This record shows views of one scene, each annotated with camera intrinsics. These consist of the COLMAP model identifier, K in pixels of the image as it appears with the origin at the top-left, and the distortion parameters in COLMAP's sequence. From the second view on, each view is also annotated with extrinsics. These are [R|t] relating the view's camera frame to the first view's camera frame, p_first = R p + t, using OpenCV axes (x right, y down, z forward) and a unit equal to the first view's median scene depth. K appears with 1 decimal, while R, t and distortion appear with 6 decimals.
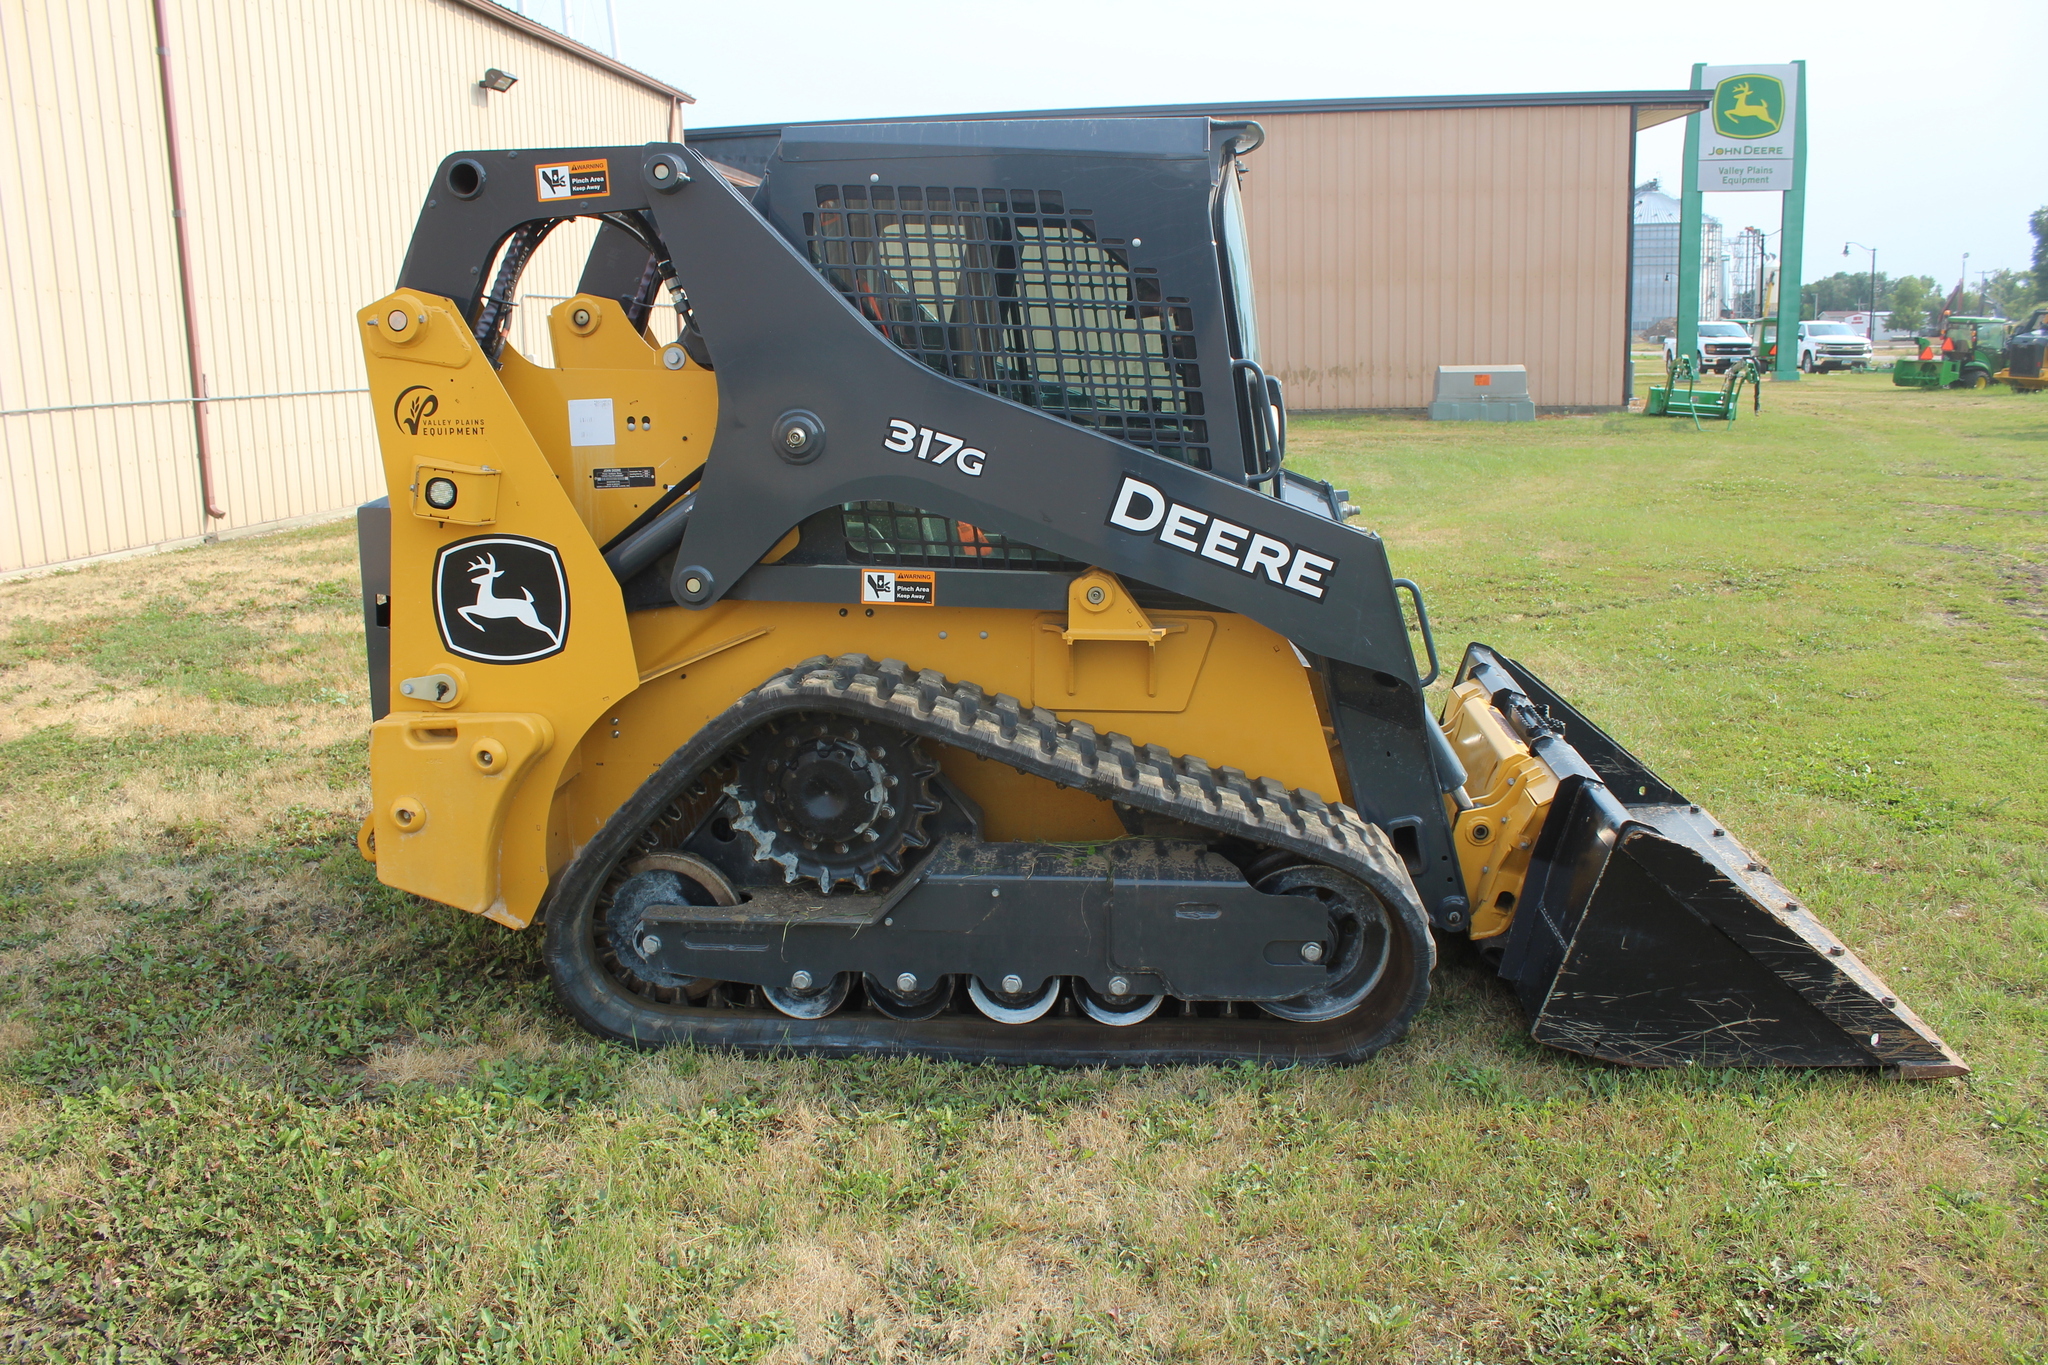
lens RADIAL K [[1700.5, 0, 1005.9], [0, 1700.5, 682.0], [0, 0, 1]] dist [-0.172435, 0.161302]
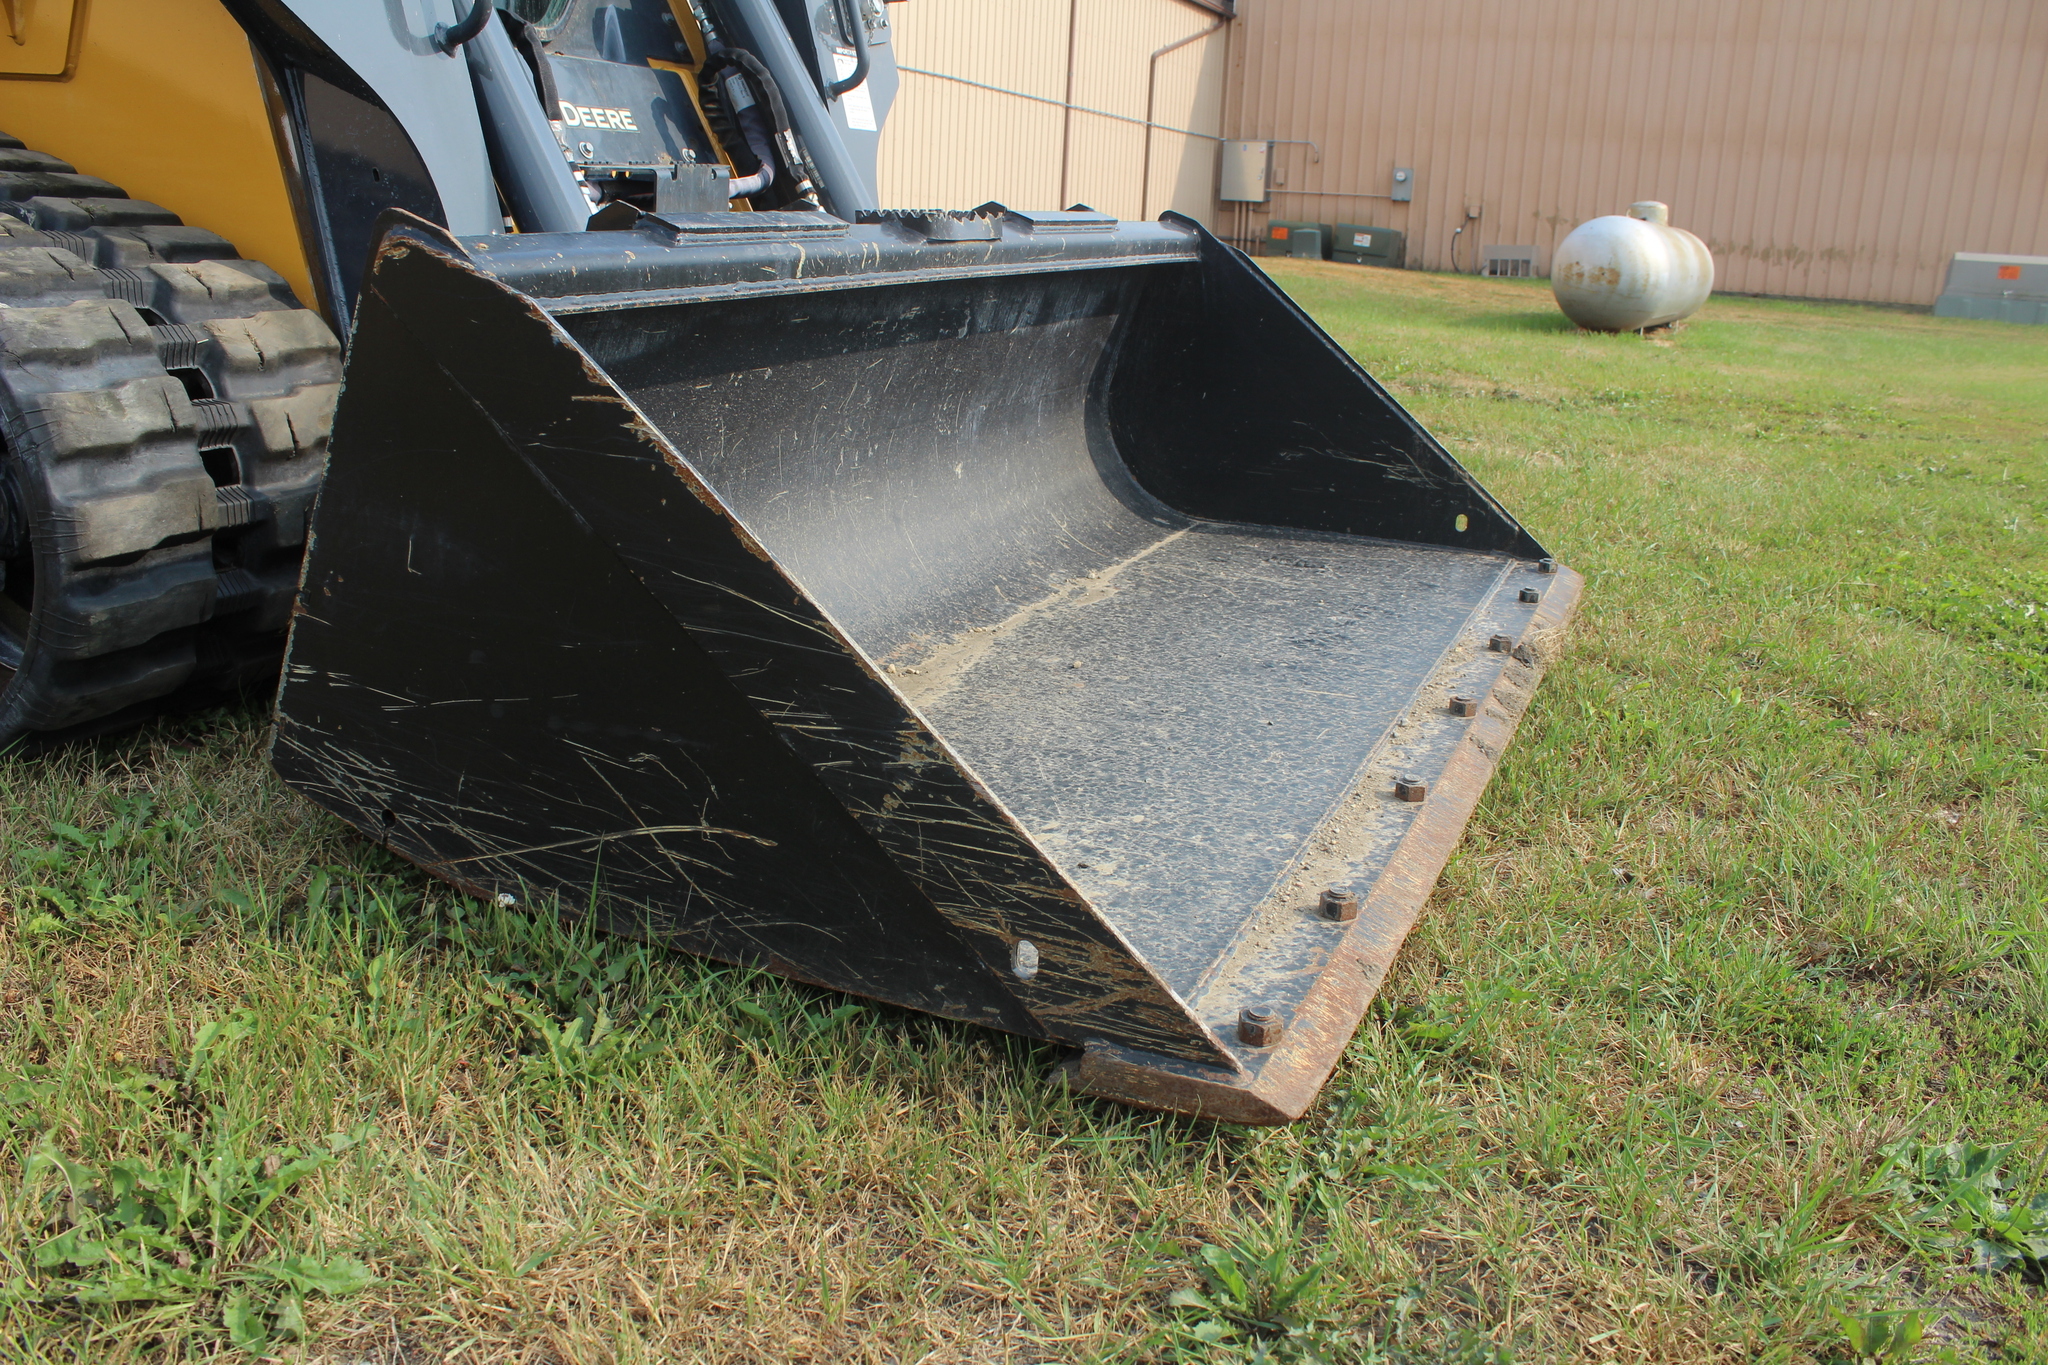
lens RADIAL K [[1700.5, 0, 1005.9], [0, 1700.5, 682.0], [0, 0, 1]] dist [-0.172435, 0.161302]
pose [[0.946686, 0.152272, -0.283901, 0.573081], [-0.133448, 0.987436, 0.084624, 0.126310], [0.293220, -0.042227, 0.955112, 0.629172]]
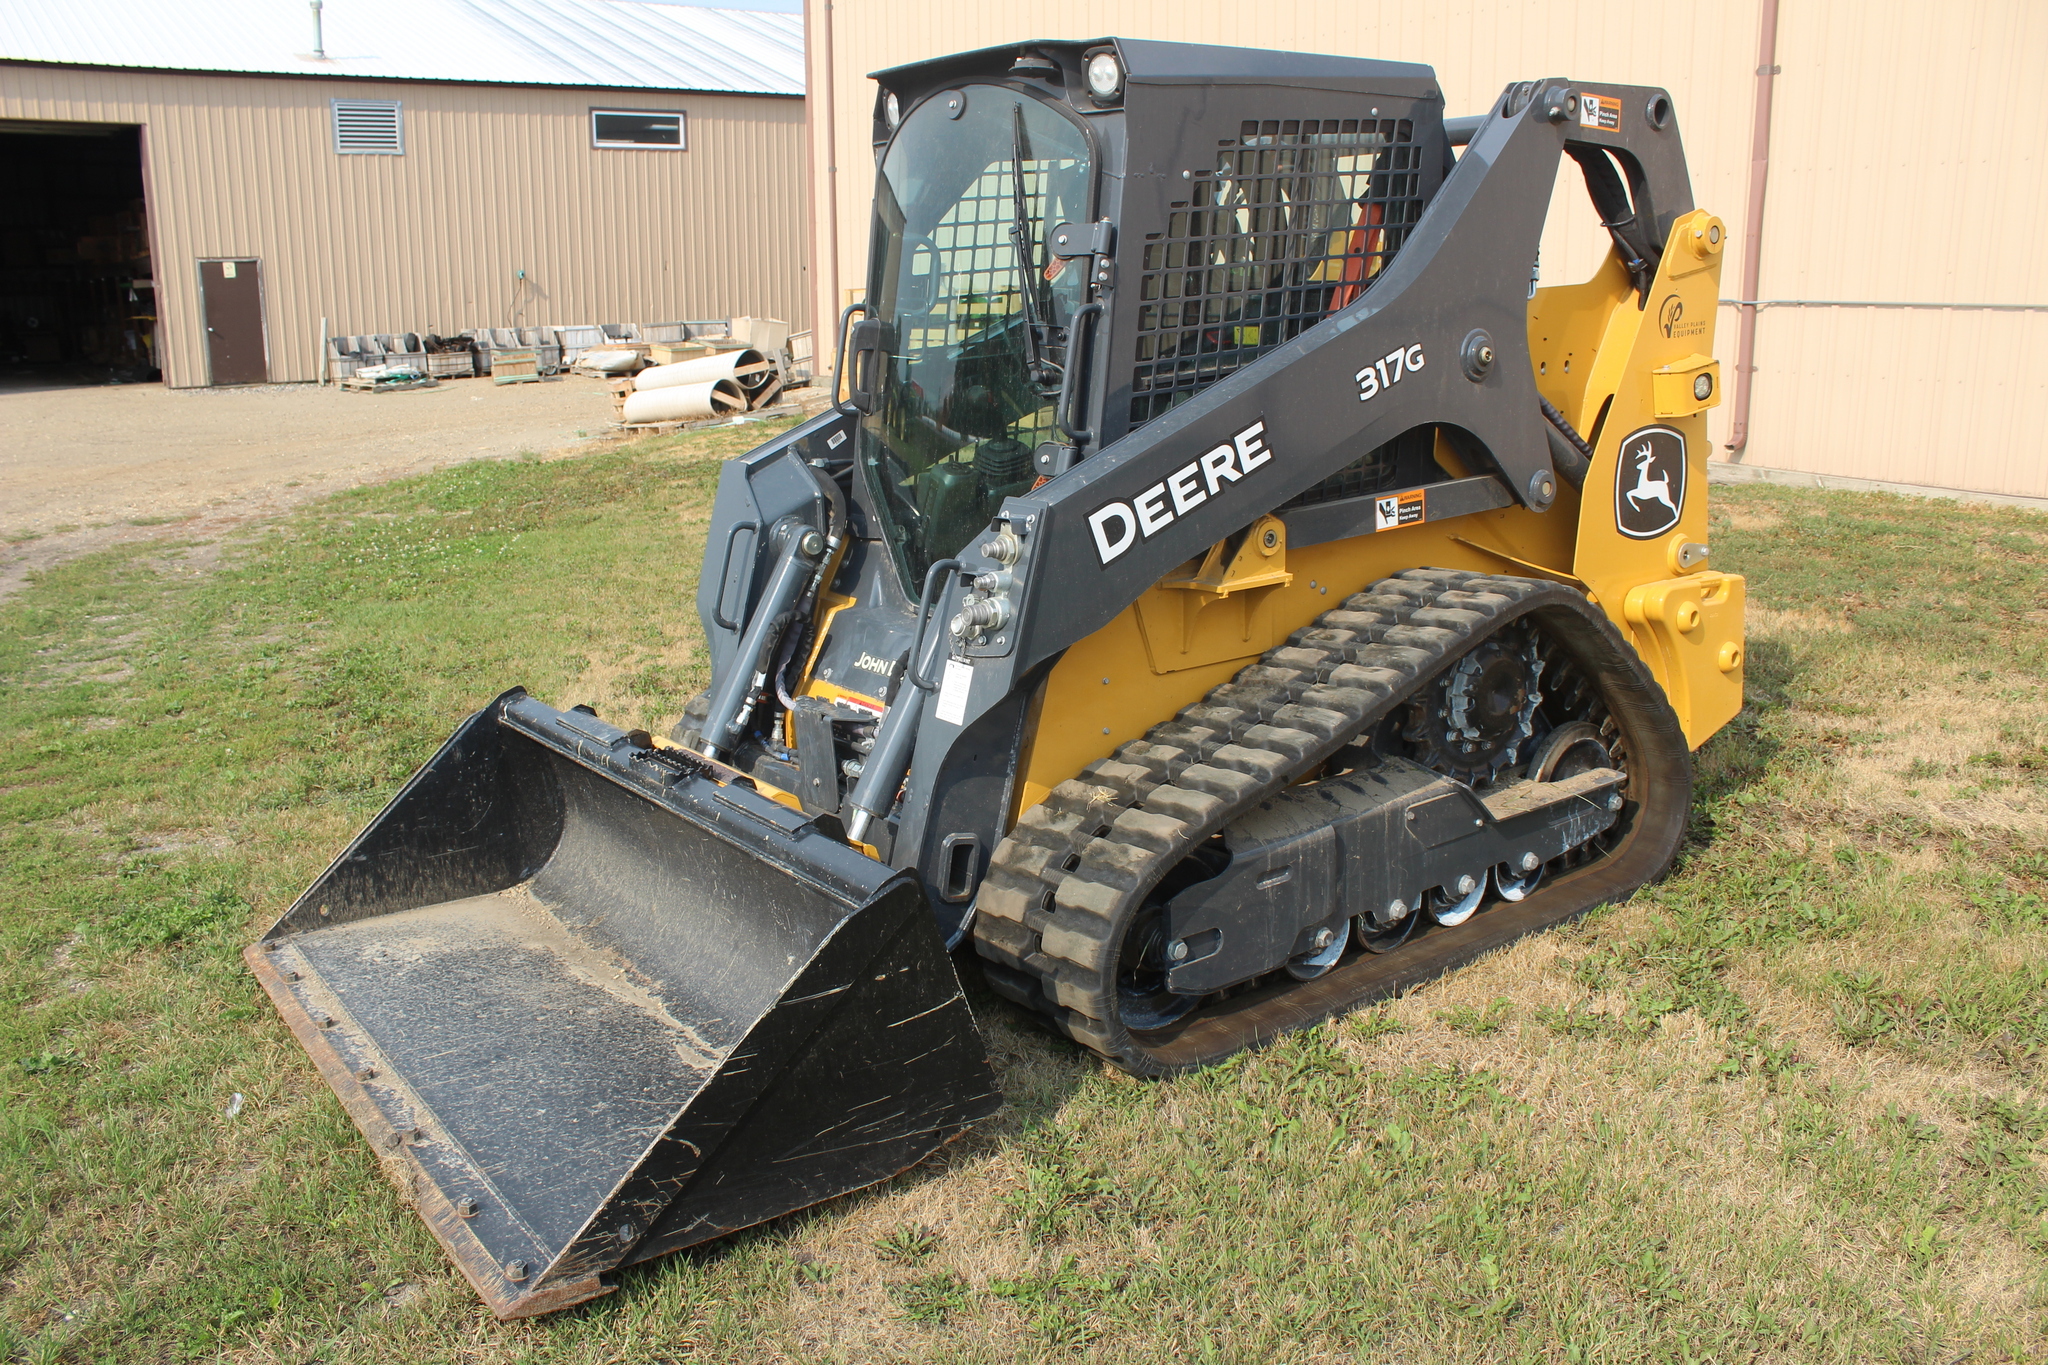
lens RADIAL K [[1700.5, 0, 1005.9], [0, 1700.5, 682.0], [0, 0, 1]] dist [-0.172435, 0.161302]
pose [[-0.753699, 0.187854, -0.629801, 0.817482], [-0.096198, 0.916426, 0.388471, -0.406412], [0.650142, 0.353376, -0.672638, 1.910898]]
